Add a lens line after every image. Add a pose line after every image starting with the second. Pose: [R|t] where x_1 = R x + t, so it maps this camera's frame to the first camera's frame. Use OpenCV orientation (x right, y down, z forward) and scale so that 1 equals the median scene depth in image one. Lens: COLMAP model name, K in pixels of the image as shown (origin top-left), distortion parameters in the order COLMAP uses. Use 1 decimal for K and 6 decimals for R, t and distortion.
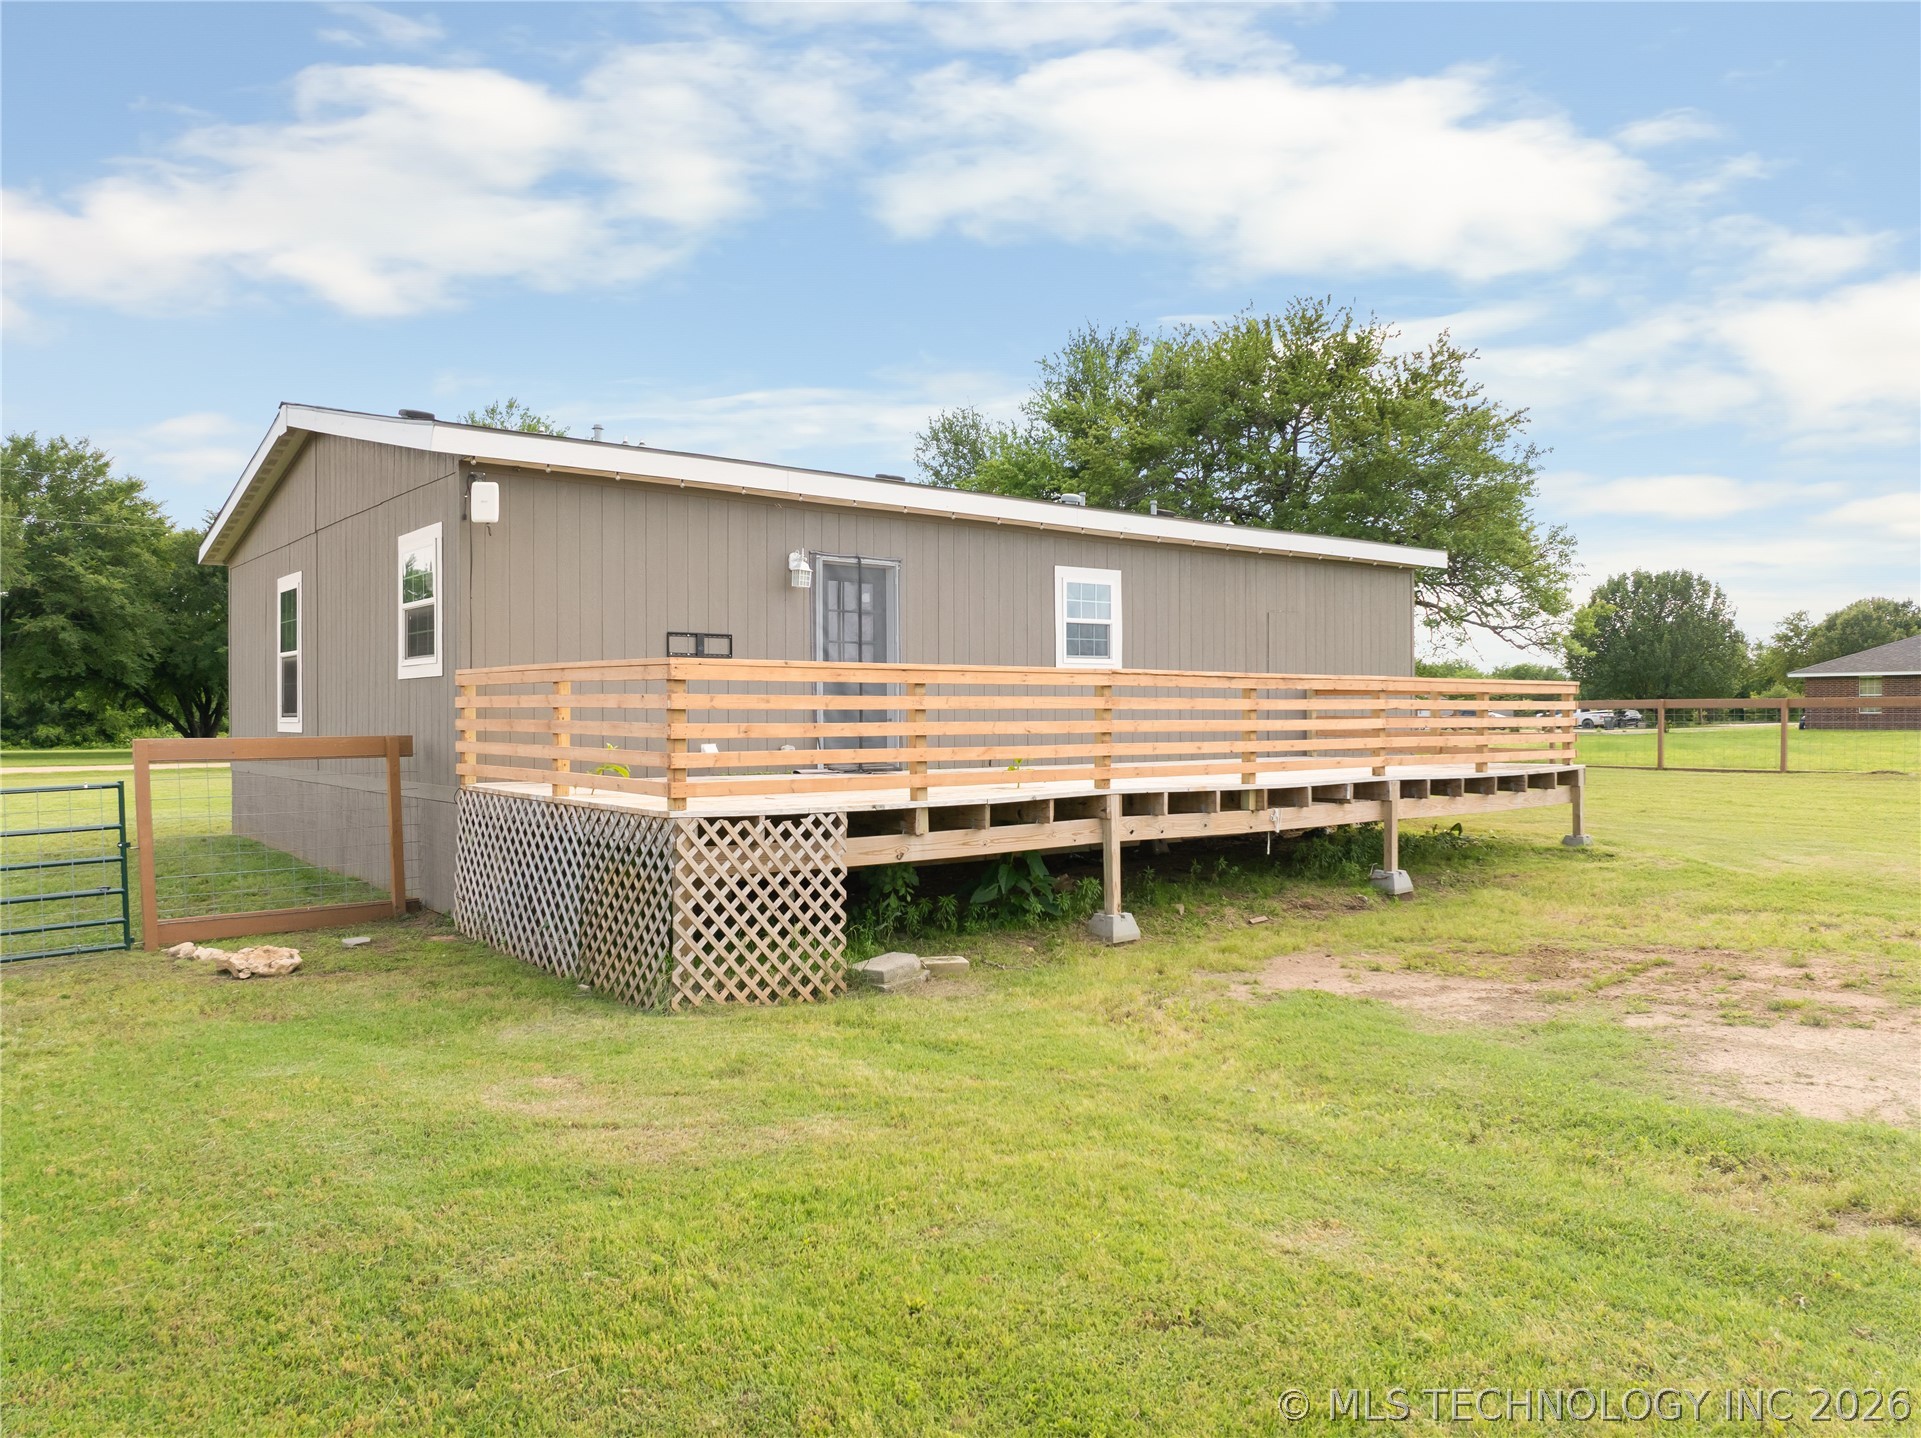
lens RADIAL K [[1370.2, 0, 979.5], [0, 1370.2, 723.4], [0, 0, 1]] dist [-0.030487, -0.005259]
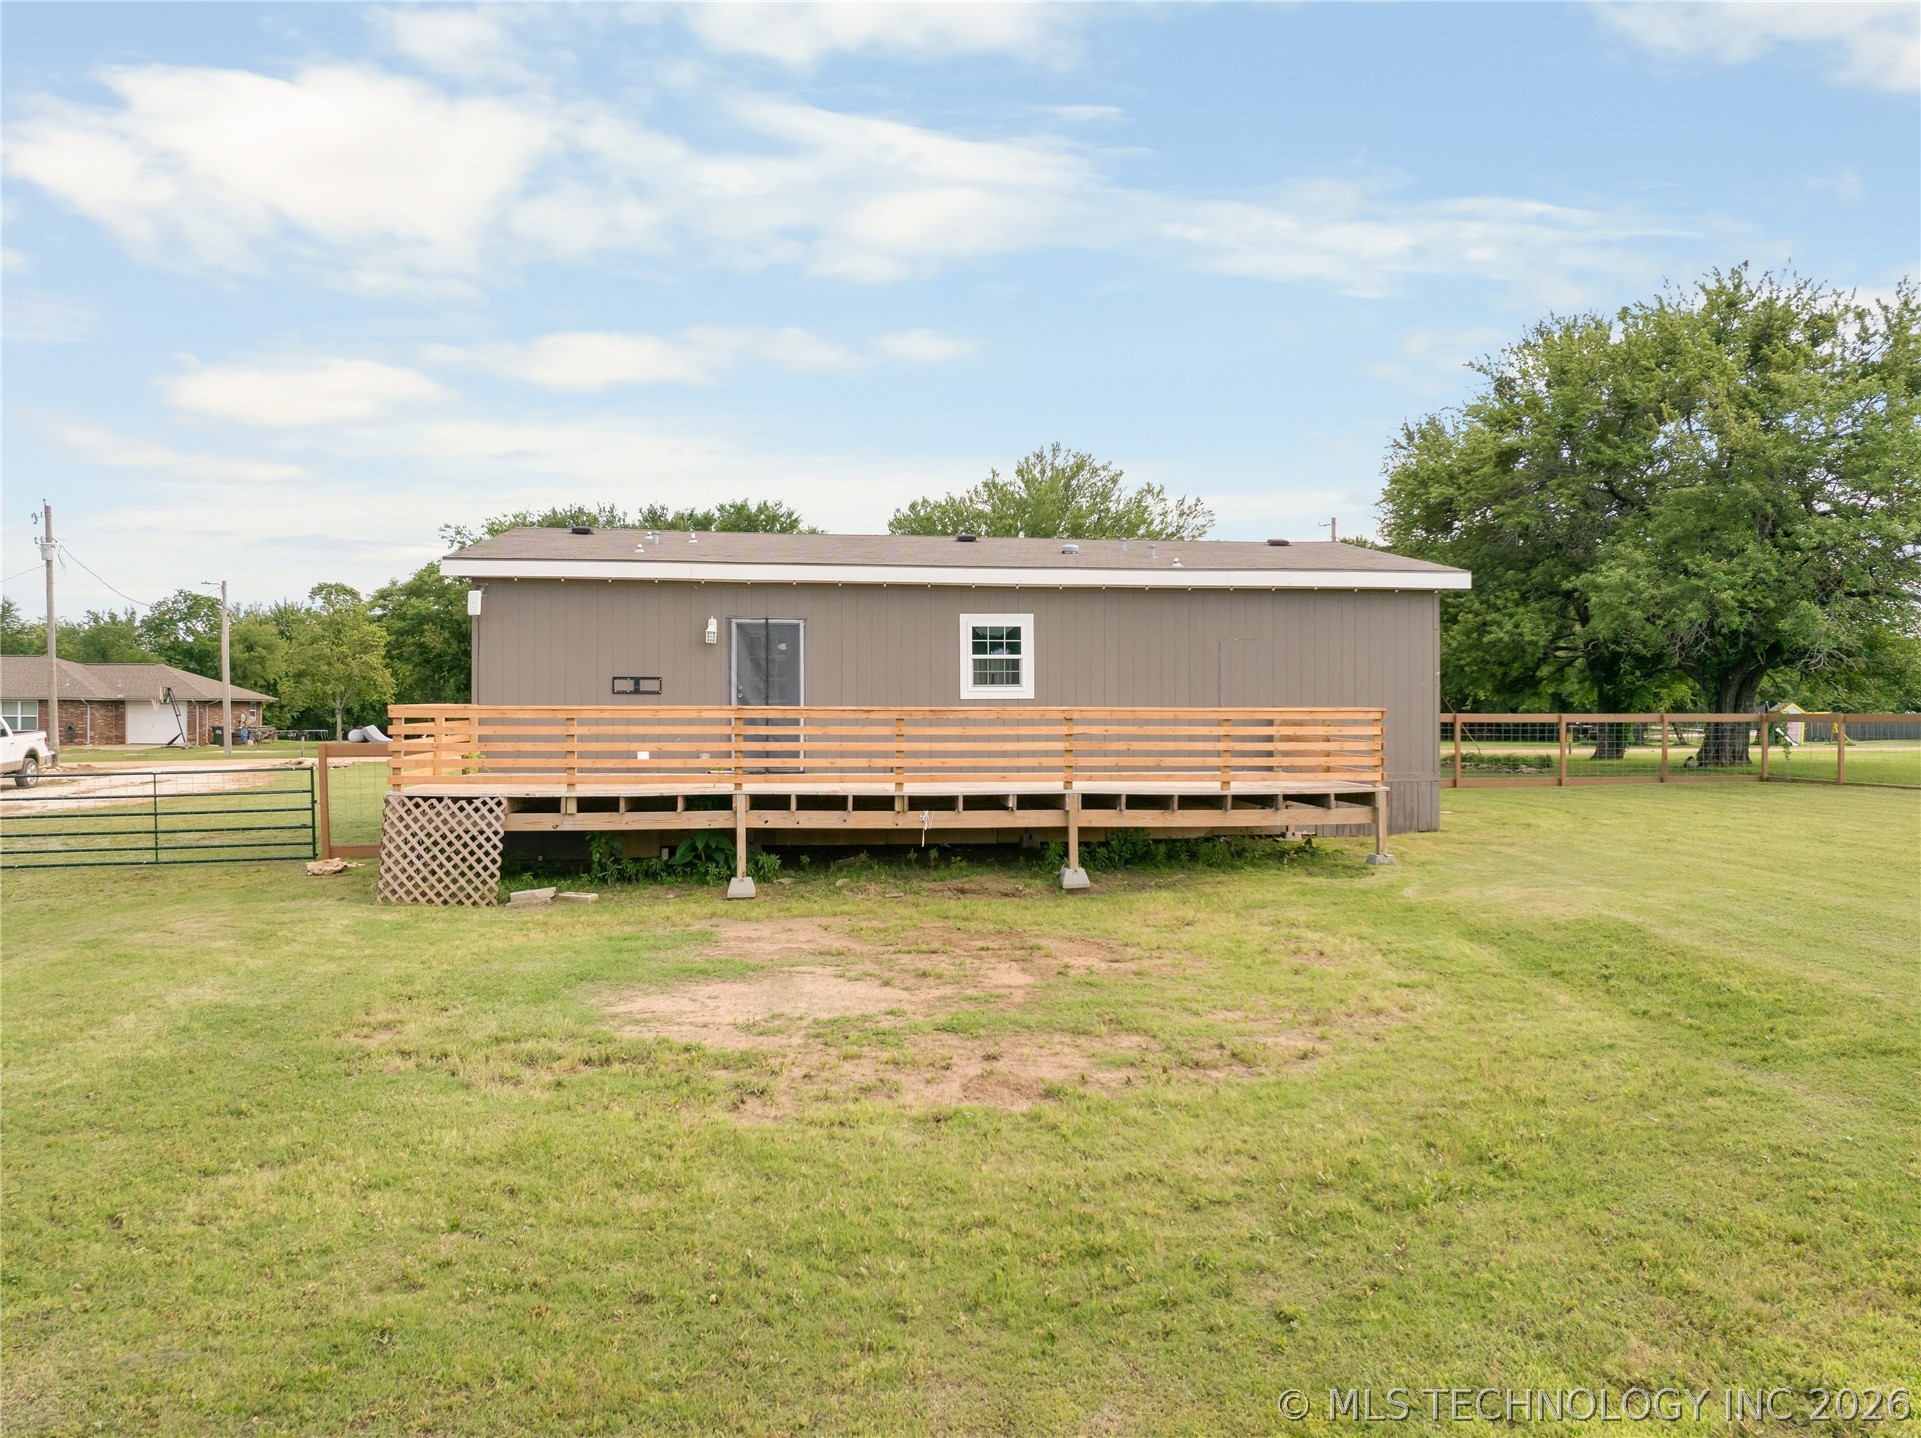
lens RADIAL K [[1370.2, 0, 979.5], [0, 1370.2, 723.4], [0, 0, 1]] dist [-0.030487, -0.005259]
pose [[0.847189, 0.009542, -0.531205, 0.986602], [-0.008183, 0.999954, 0.004912, -0.028705], [0.531228, 0.000185, 0.847229, -0.065753]]
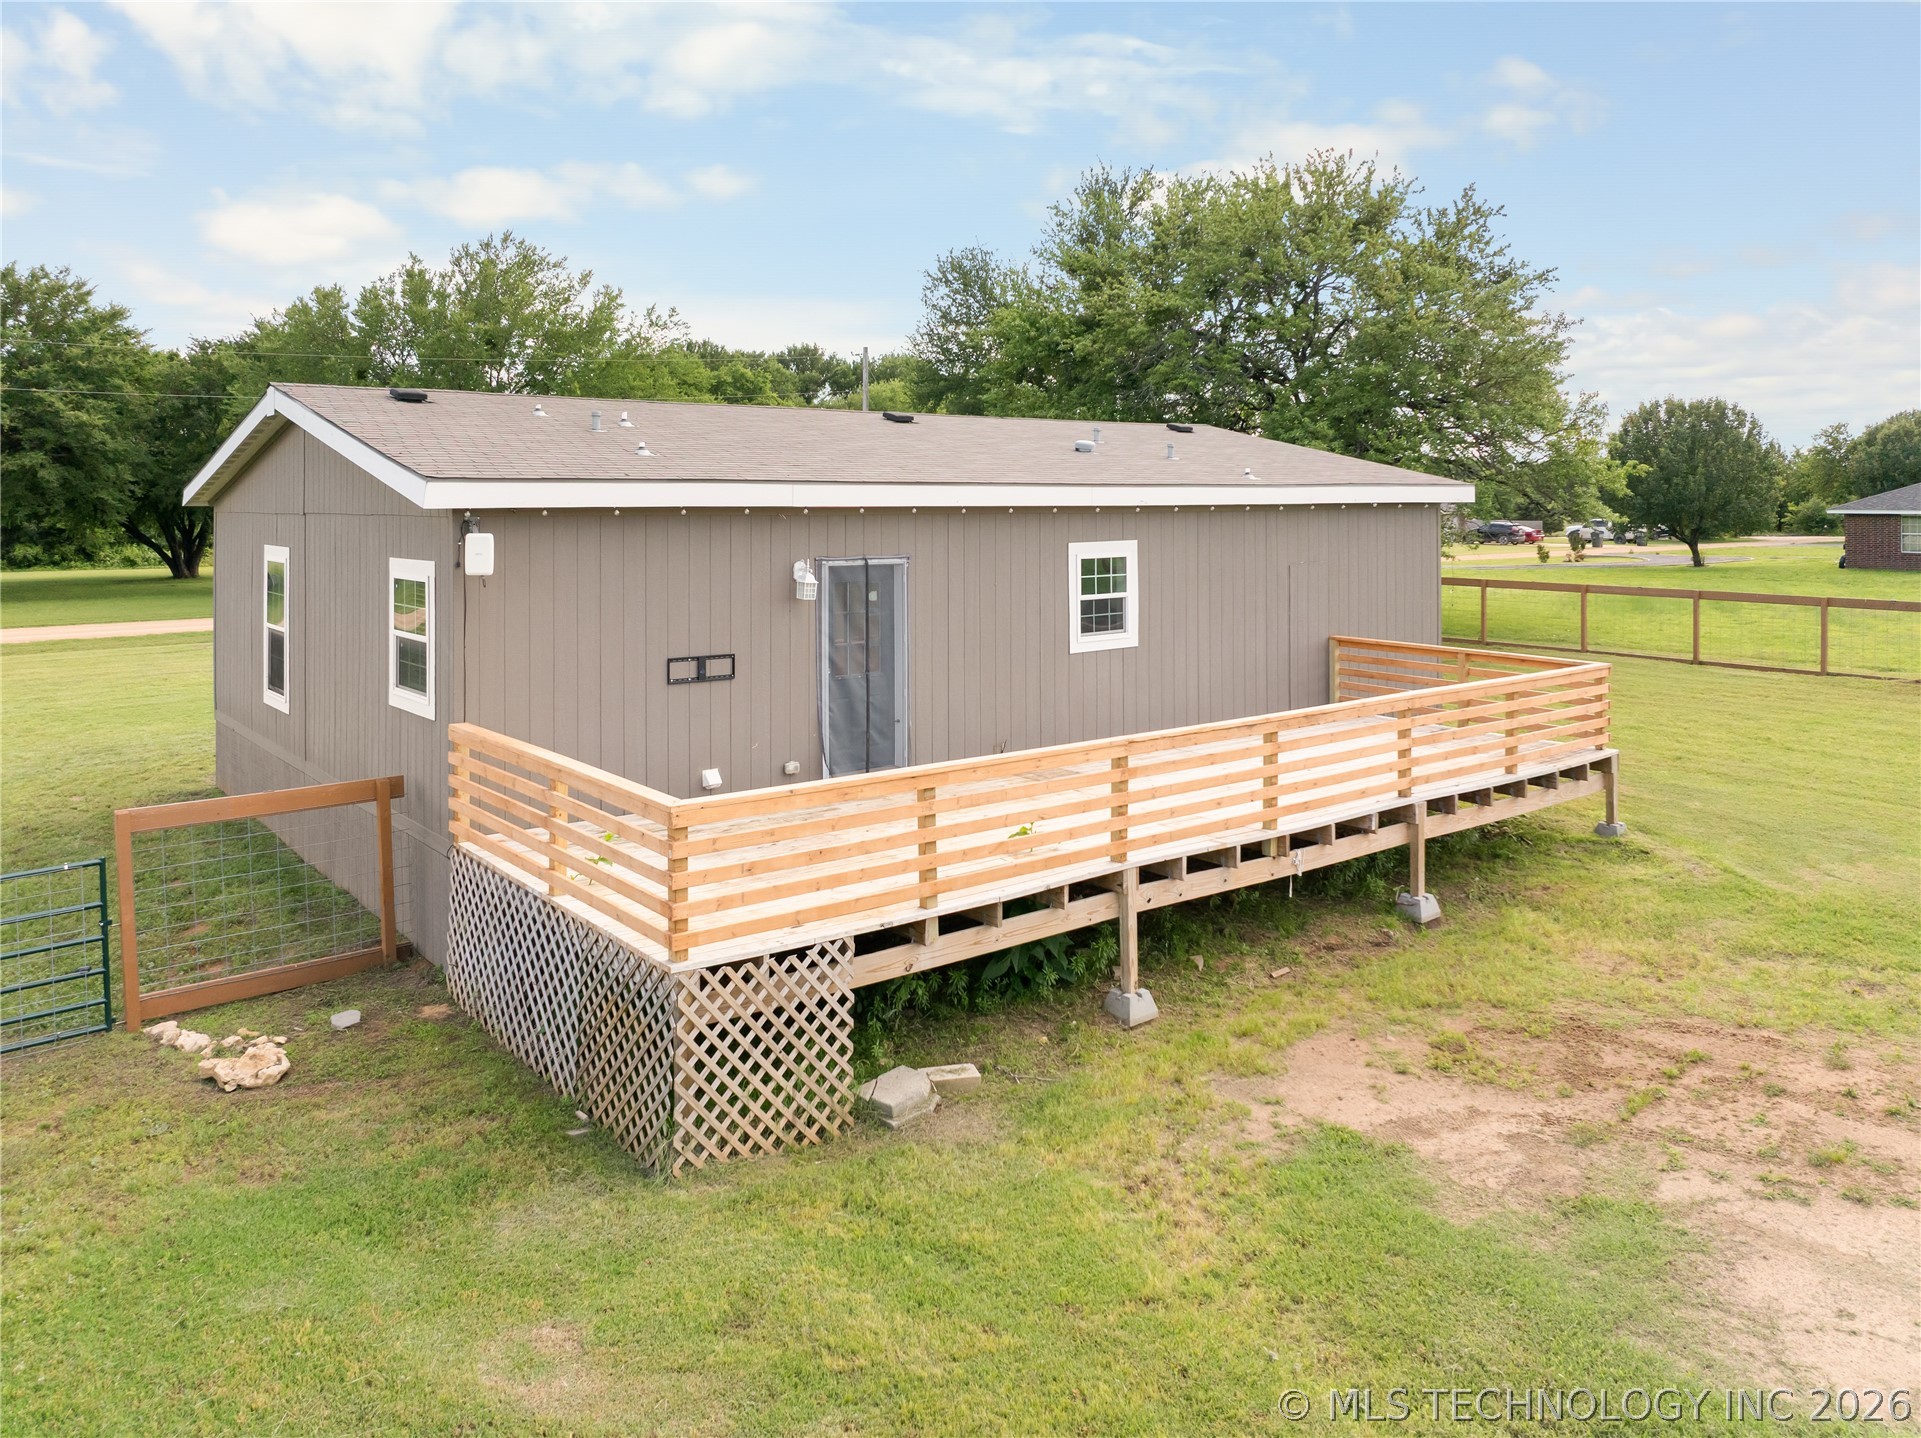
lens RADIAL K [[1419.5, 0, 986.6], [0, 1419.5, 483.9], [0, 0, 1]] dist [-0.035572, 0.004055]
pose [[0.999998, 0.000422, -0.001811, -0.001339], [-0.000455, 0.999835, -0.018175, -0.185949], [0.001803, 0.018176, 0.999833, -0.001374]]
